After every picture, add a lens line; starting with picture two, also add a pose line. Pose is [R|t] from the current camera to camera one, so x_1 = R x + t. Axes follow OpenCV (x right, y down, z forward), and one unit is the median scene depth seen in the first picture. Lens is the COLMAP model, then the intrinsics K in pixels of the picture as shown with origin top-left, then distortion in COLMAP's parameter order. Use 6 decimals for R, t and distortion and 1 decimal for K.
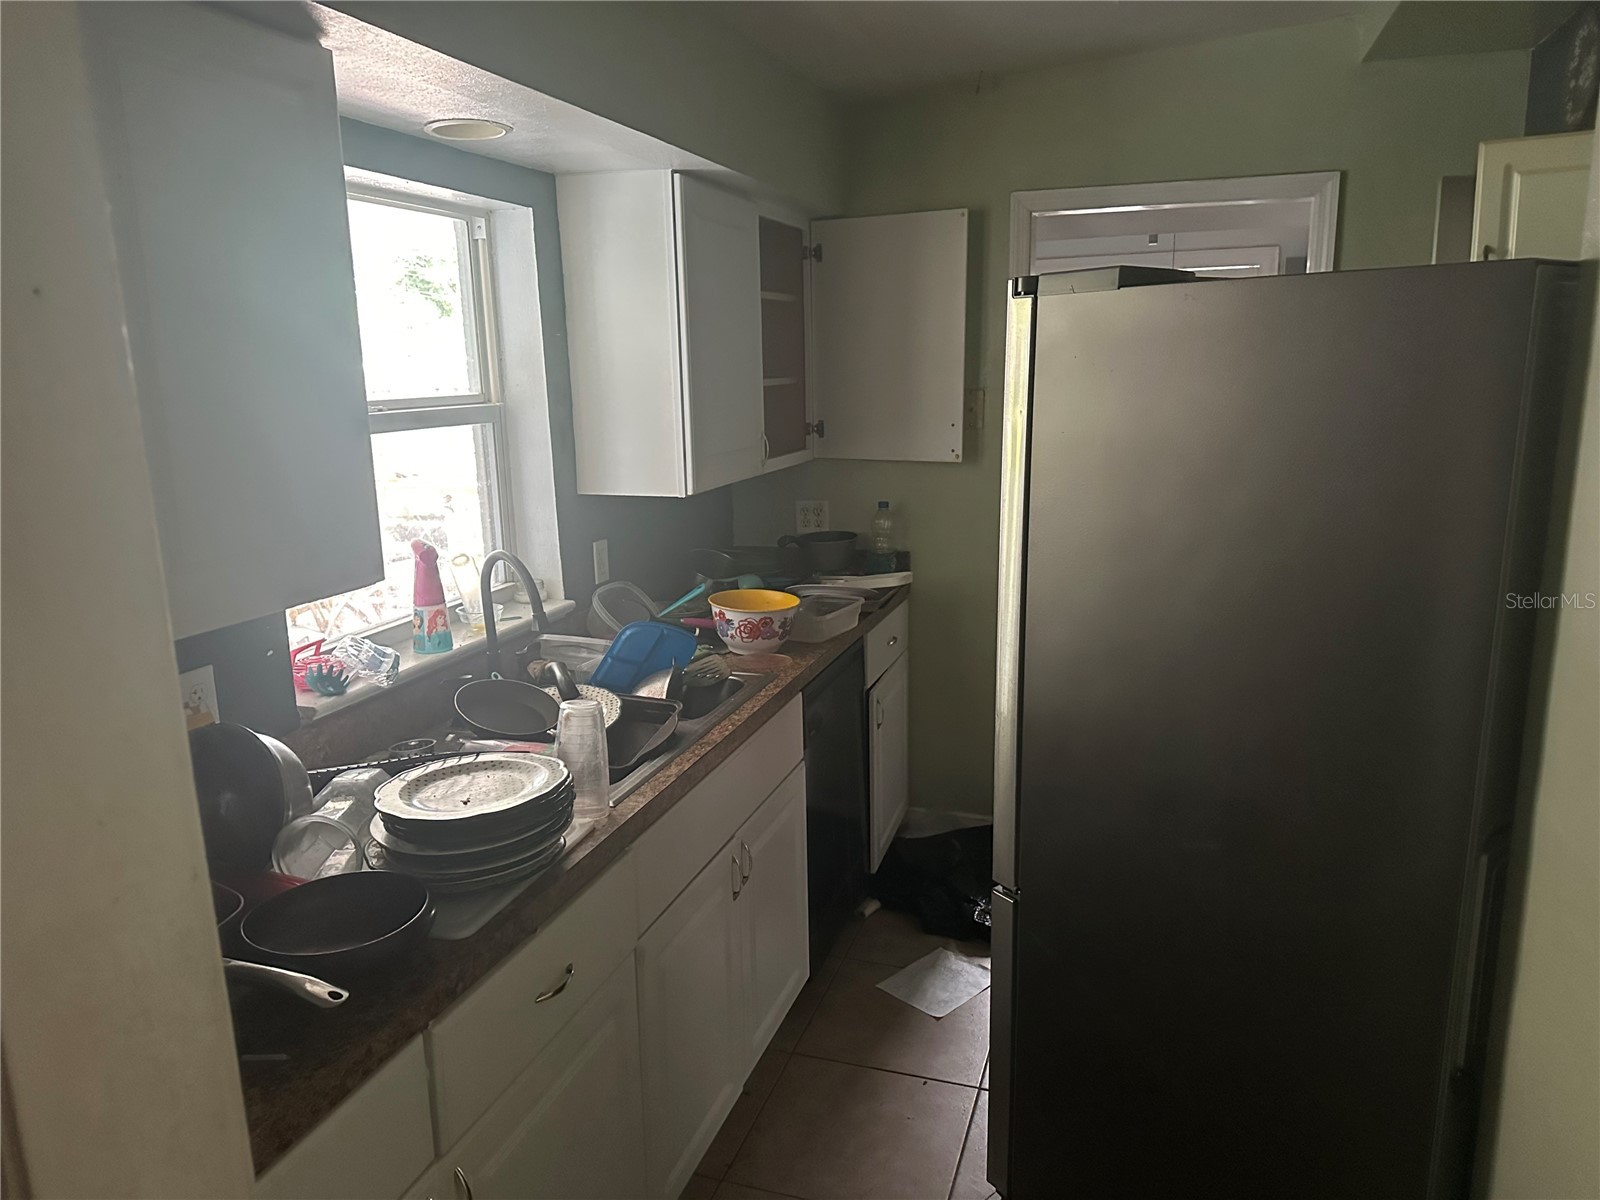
lens RADIAL K [[1113.7, 0, 802.0], [0, 1113.7, 603.3], [0, 0, 1]] dist [0.078060, -0.088457]
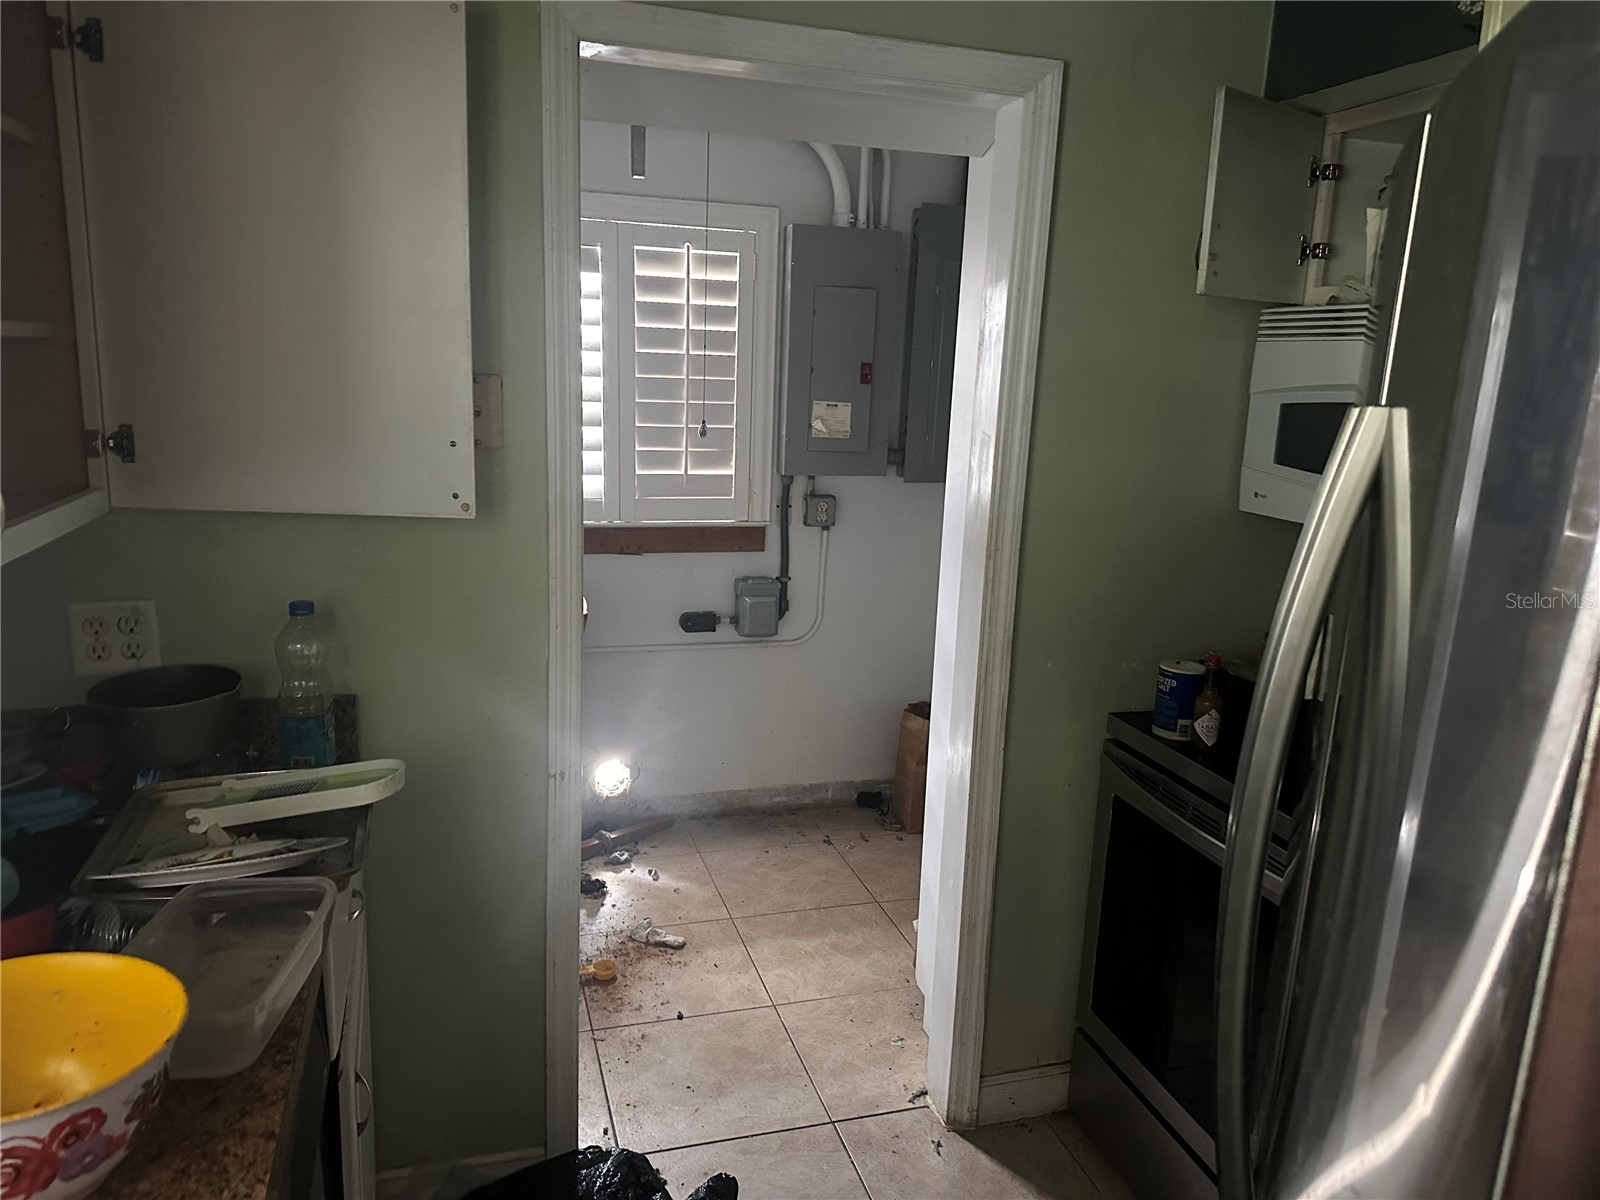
lens RADIAL K [[1113.7, 0, 802.0], [0, 1113.7, 603.3], [0, 0, 1]] dist [0.078060, -0.088457]
pose [[0.812851, -0.072819, 0.577902, -0.029828], [0.064202, 0.997310, 0.035363, -0.093358], [-0.578923, 0.008357, 0.815340, 0.487473]]
